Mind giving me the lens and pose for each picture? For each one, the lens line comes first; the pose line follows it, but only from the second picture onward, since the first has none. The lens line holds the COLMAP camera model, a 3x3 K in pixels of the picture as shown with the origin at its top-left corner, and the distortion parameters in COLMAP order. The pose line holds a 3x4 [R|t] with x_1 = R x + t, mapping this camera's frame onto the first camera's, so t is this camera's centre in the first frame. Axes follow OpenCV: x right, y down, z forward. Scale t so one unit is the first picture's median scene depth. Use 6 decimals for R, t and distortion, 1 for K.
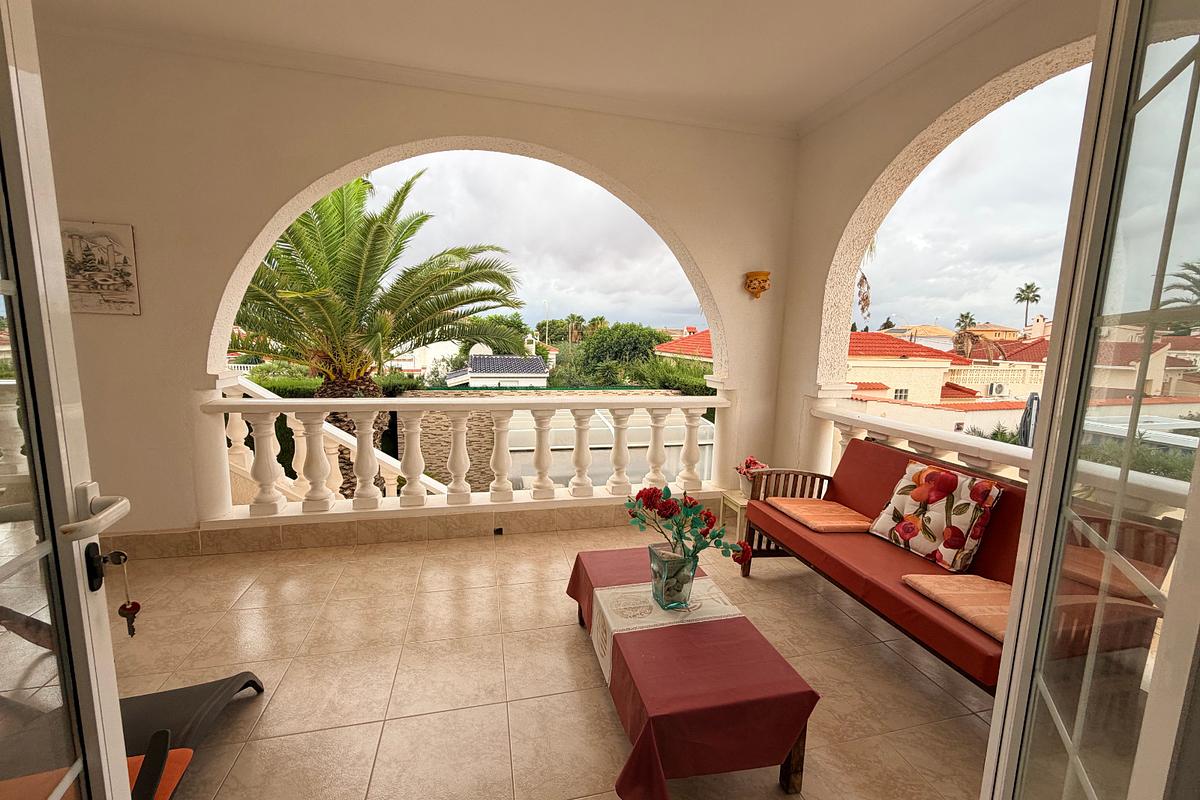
lens RADIAL K [[476.7, 0, 598.8], [0, 476.7, 400.6], [0, 0, 1]] dist [0.003073, 0.000067]
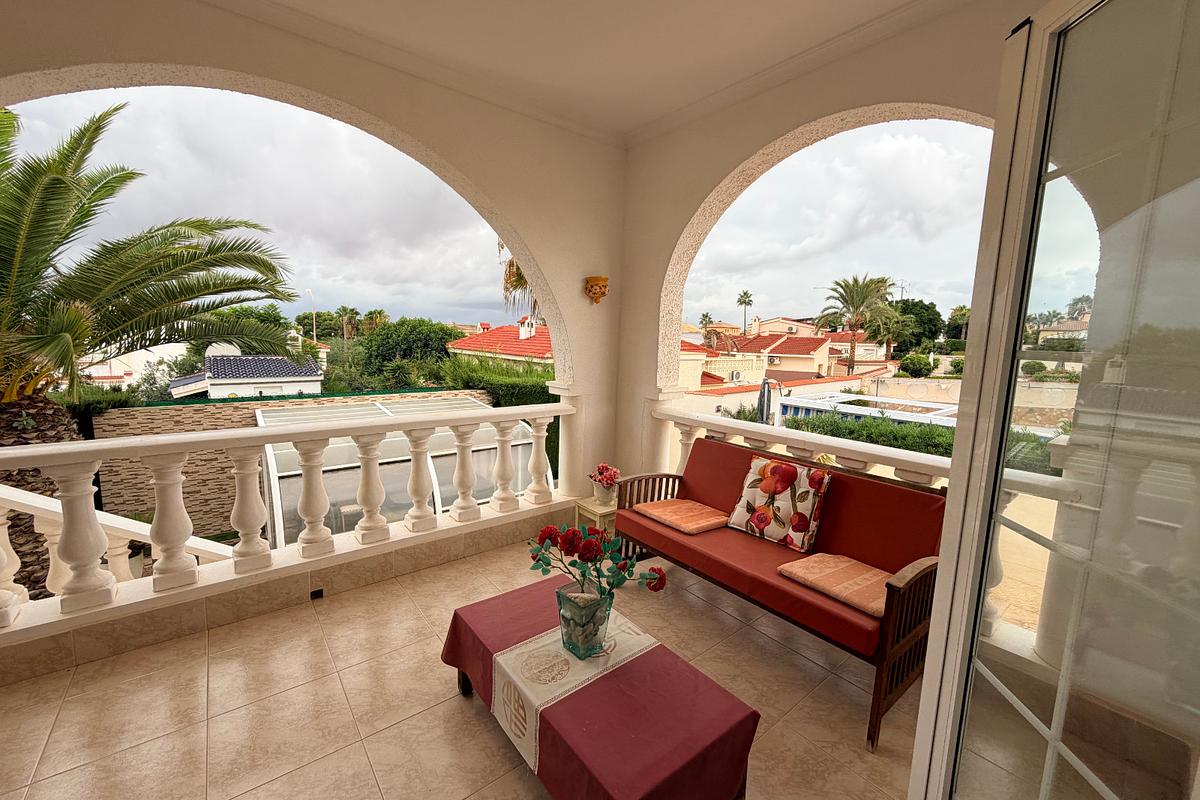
lens RADIAL K [[476.7, 0, 597.4], [0, 476.7, 400.8], [0, 0, 1]] dist [0.003073, 0.000067]
pose [[0.909248, -0.058339, 0.412147, -0.096879], [0.054027, 0.998295, 0.022117, -0.035072], [-0.412734, 0.002157, 0.910849, 0.096442]]
